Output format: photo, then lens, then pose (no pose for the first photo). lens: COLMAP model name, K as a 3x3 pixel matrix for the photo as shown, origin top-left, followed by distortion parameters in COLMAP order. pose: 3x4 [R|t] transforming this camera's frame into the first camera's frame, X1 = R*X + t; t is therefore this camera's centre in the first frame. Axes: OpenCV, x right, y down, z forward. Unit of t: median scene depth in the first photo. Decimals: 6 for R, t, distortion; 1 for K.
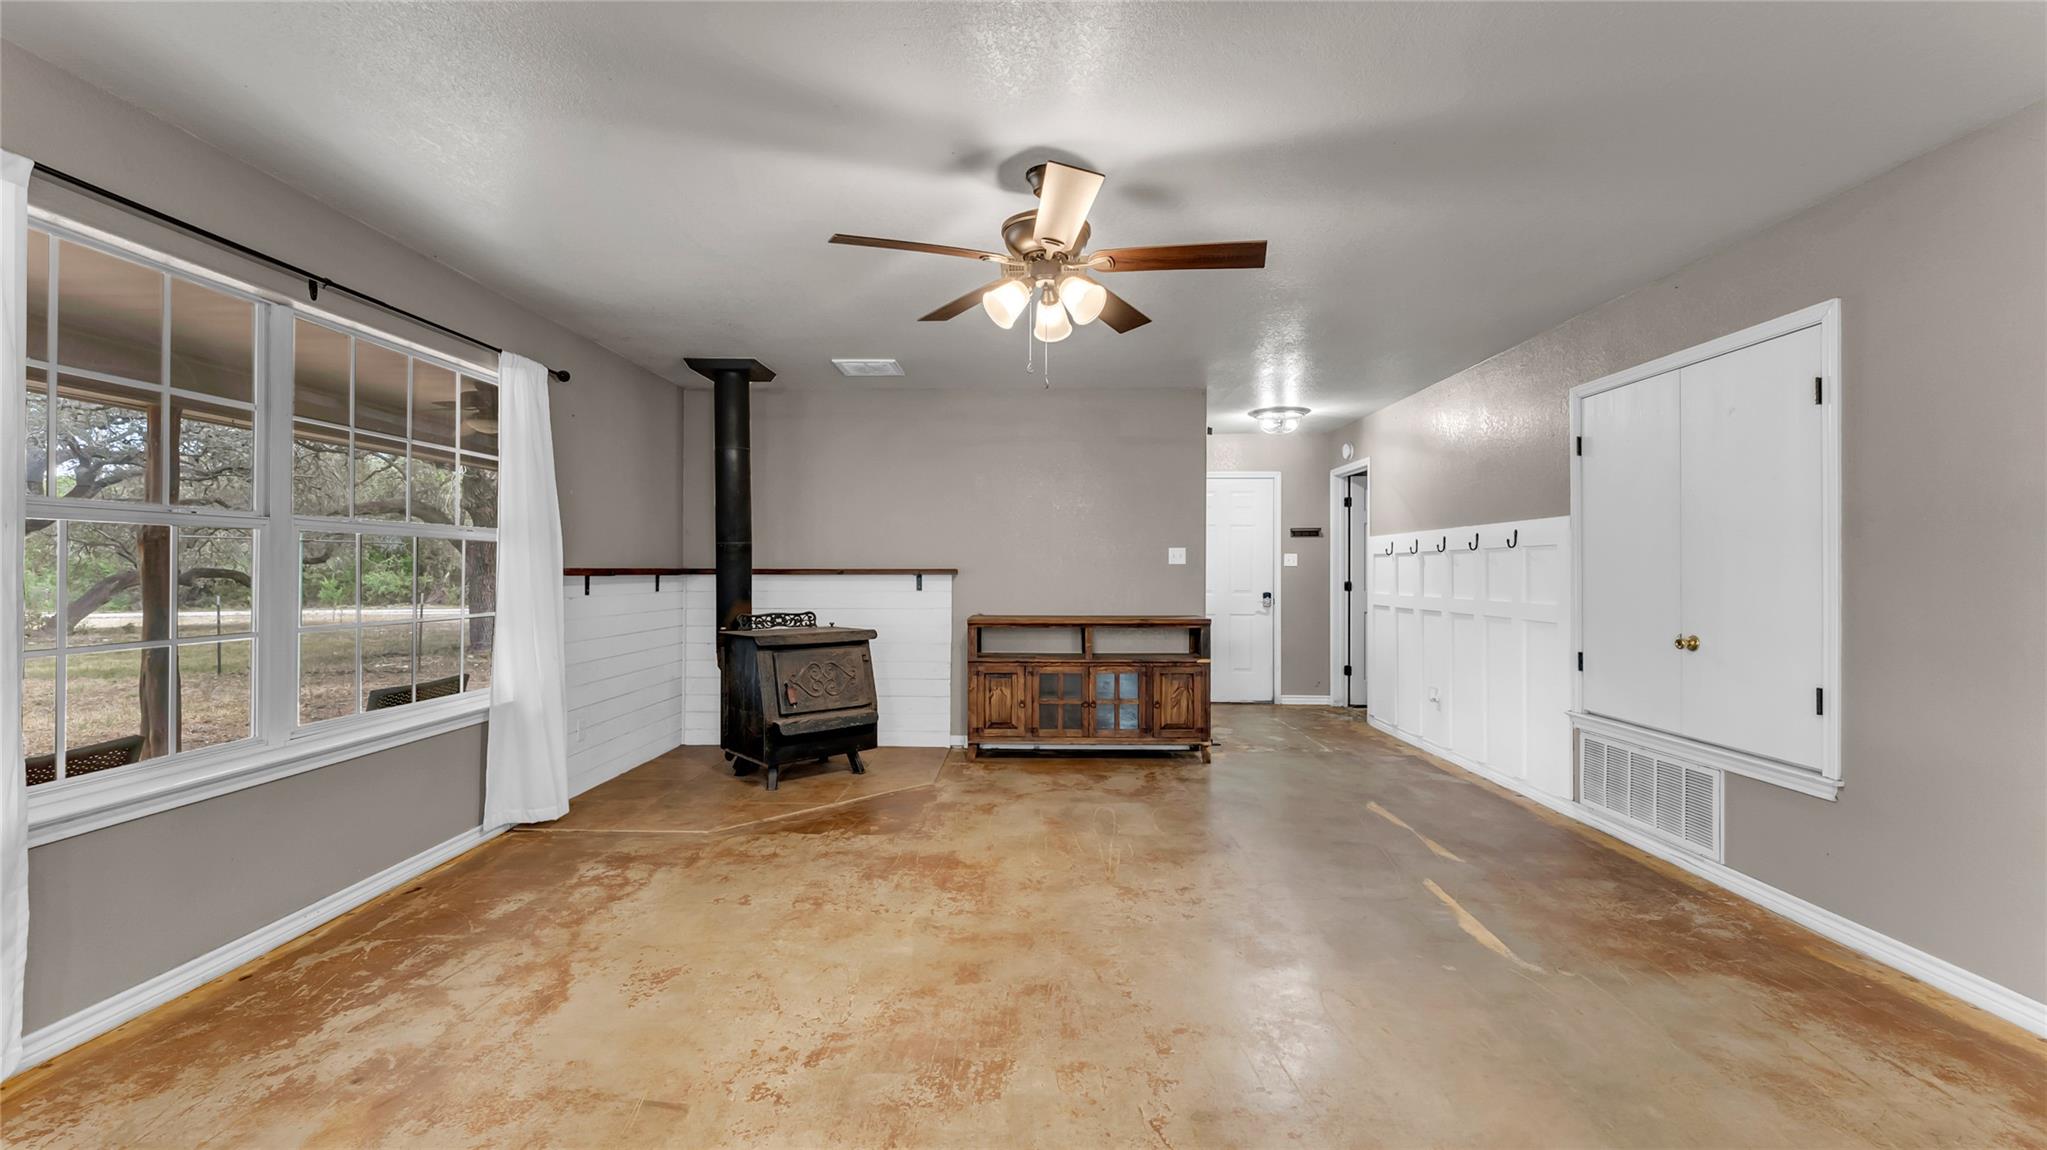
lens RADIAL K [[839.2, 0, 1032.0], [0, 839.2, 571.1], [0, 0, 1]] dist [-0.001876, -0.000344]
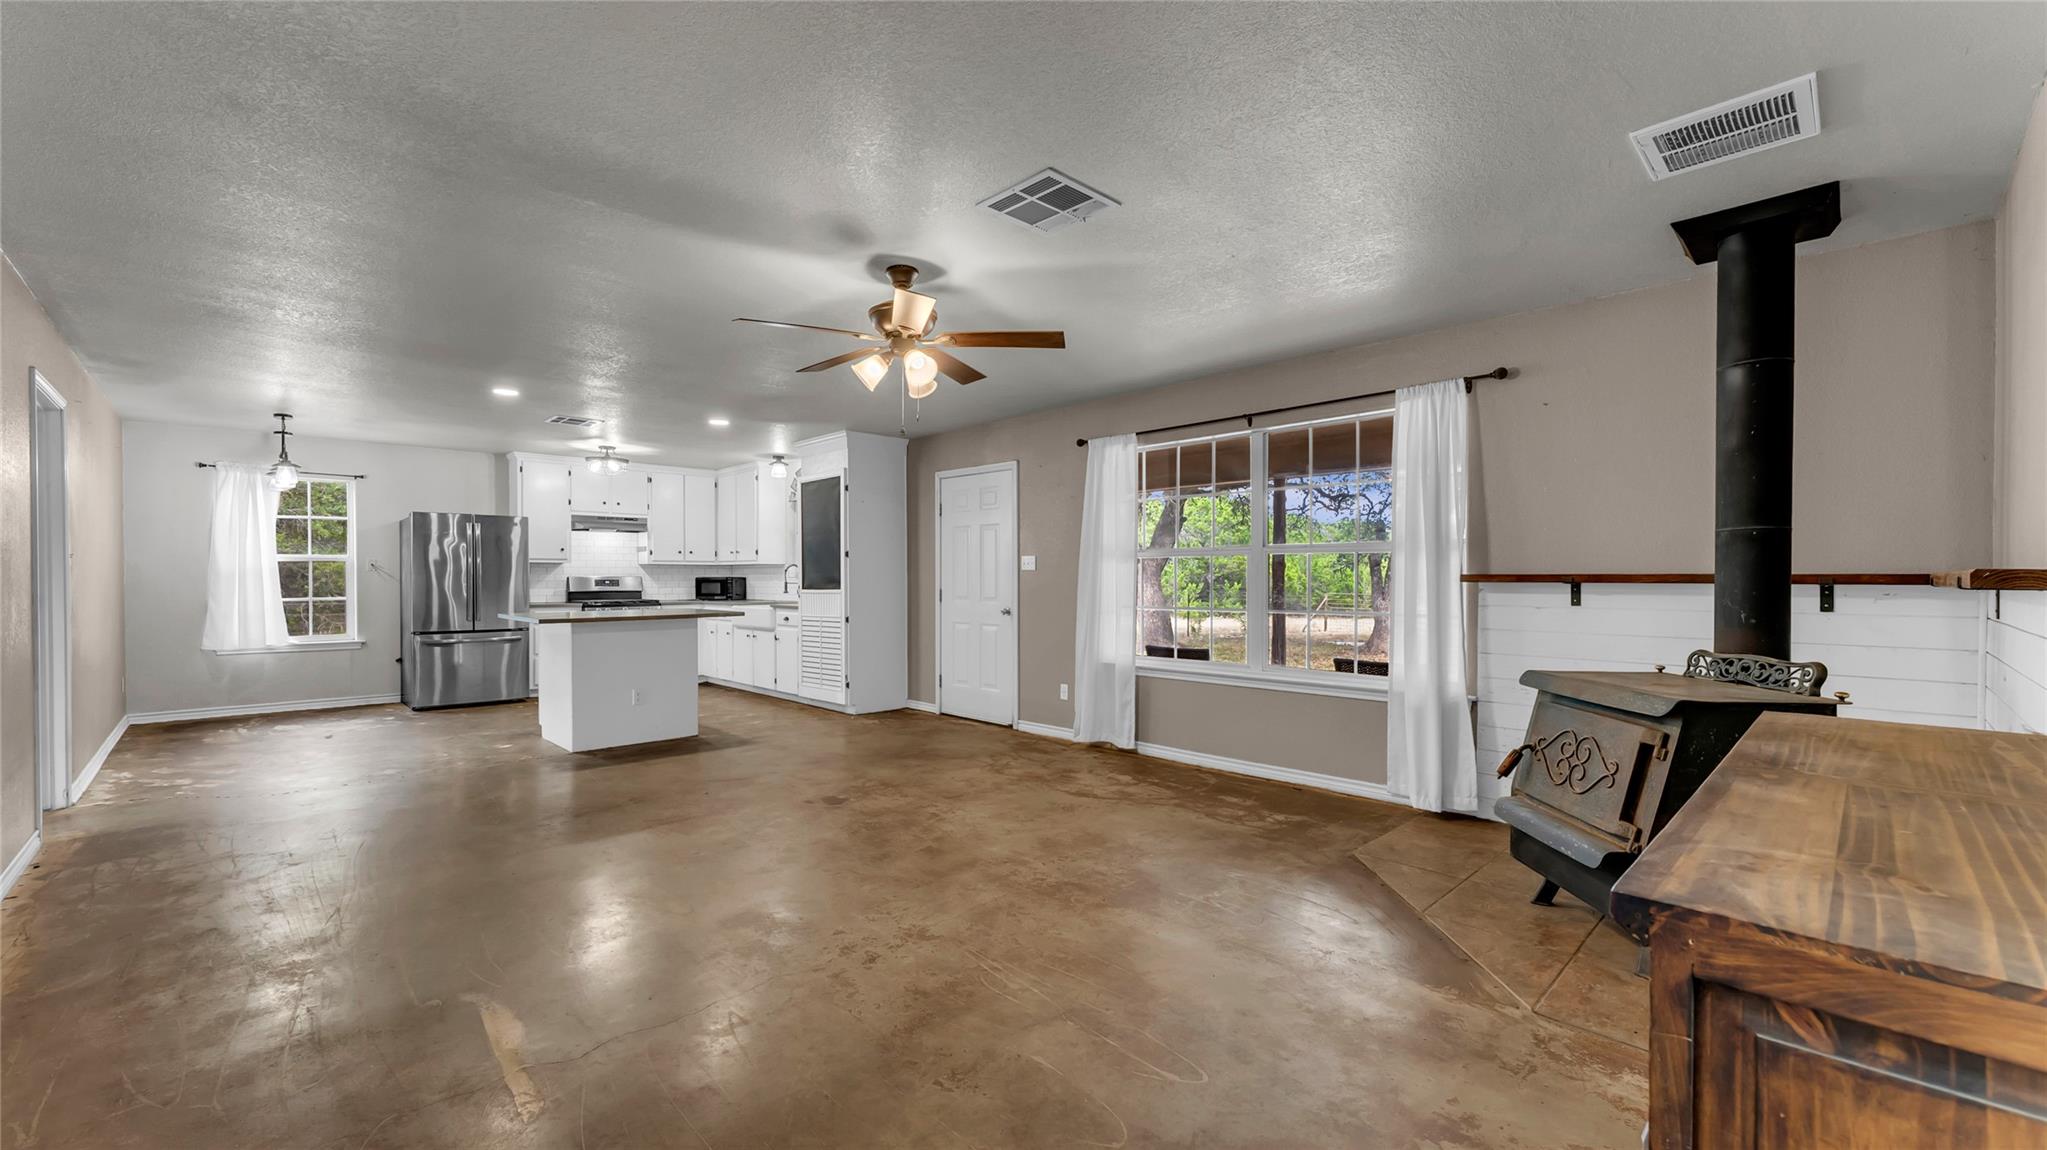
lens RADIAL K [[821.3, 0, 999.4], [0, 821.3, 585.8], [0, 0, 1]] dist [0.027270, 0.000208]
pose [[-0.736184, 0.004163, -0.676768, 0.442749], [-0.003559, 0.999943, 0.010023, 0.002014], [0.676772, 0.009788, -0.736128, 1.166178]]
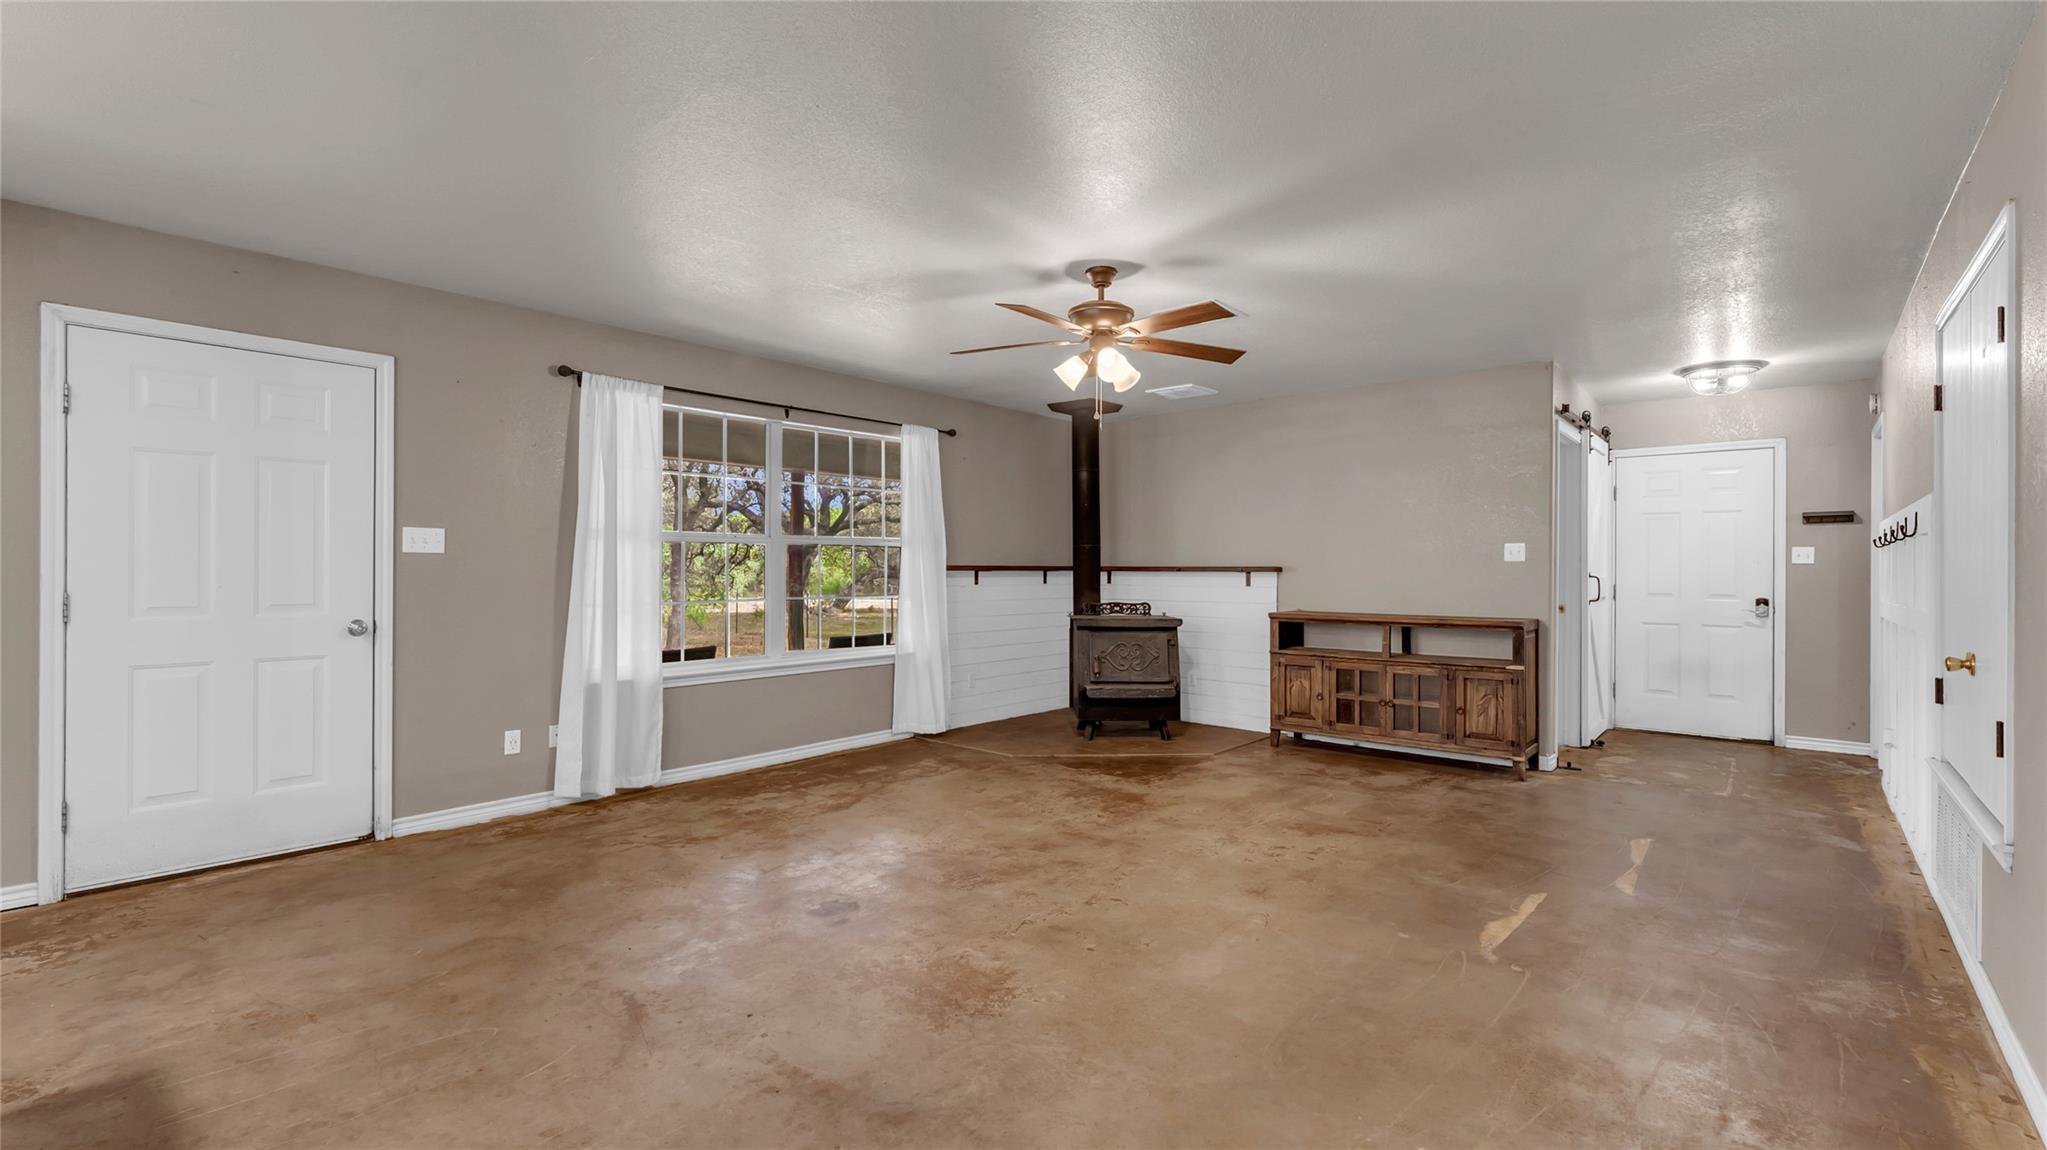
lens RADIAL K [[919.2, 0, 1018.0], [0, 919.2, 582.8], [0, 0, 1]] dist [-0.002006, -0.000305]
pose [[0.761408, 0.011362, -0.648174, 0.494239], [-0.003579, 0.999905, 0.013324, 0.004540], [0.648263, -0.007825, 0.761376, -0.119286]]
